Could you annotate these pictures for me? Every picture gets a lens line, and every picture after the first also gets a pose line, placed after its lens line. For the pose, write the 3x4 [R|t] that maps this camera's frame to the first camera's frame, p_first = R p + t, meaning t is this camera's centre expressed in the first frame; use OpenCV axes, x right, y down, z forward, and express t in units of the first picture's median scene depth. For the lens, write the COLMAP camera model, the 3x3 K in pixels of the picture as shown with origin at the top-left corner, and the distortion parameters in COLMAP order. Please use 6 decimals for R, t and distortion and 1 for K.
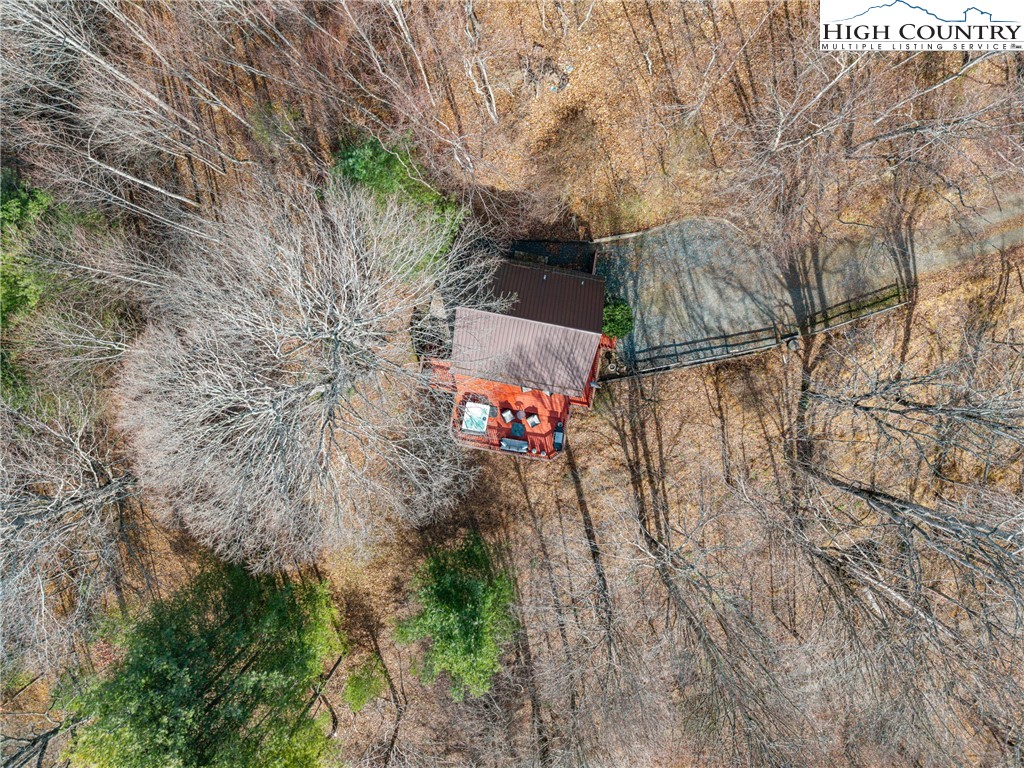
lens RADIAL K [[694.3, 0, 512.0], [0, 694.3, 384.0], [0, 0, 1]] dist [0.007155, 0.005811]
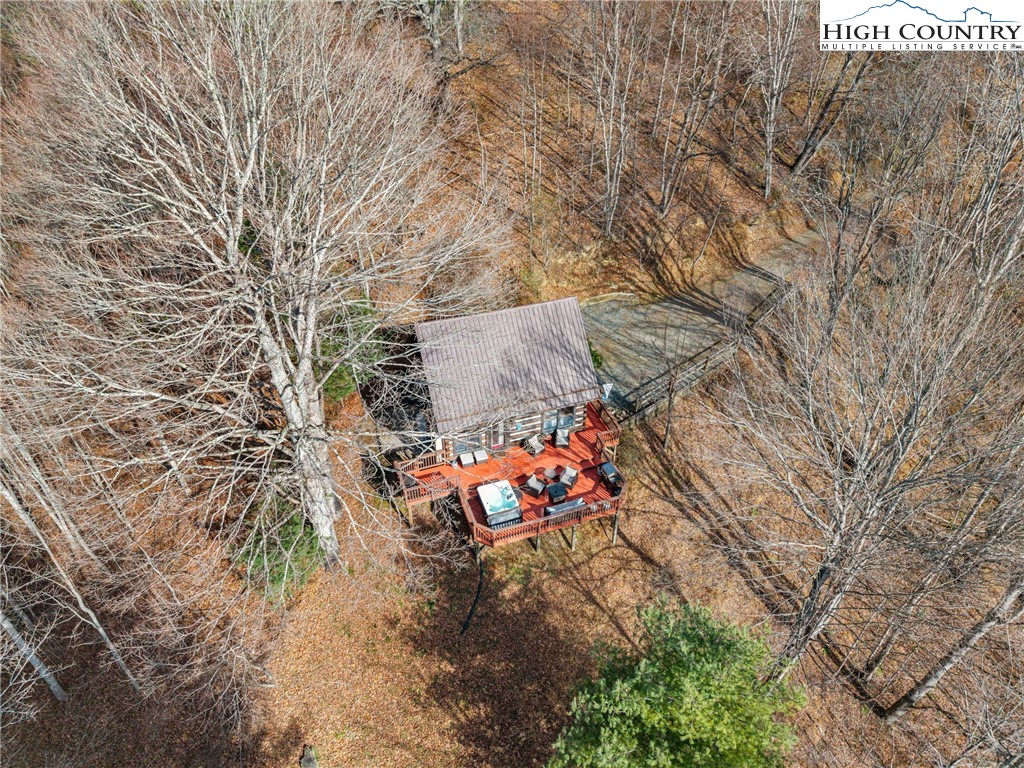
lens RADIAL K [[694.3, 0, 512.0], [0, 694.3, 384.0], [0, 0, 1]] dist [0.007155, 0.005811]
pose [[0.862526, -0.313487, 0.397208, -0.281762], [0.505932, 0.520342, -0.687951, 0.474013], [0.008980, 0.794336, 0.607412, 0.462663]]
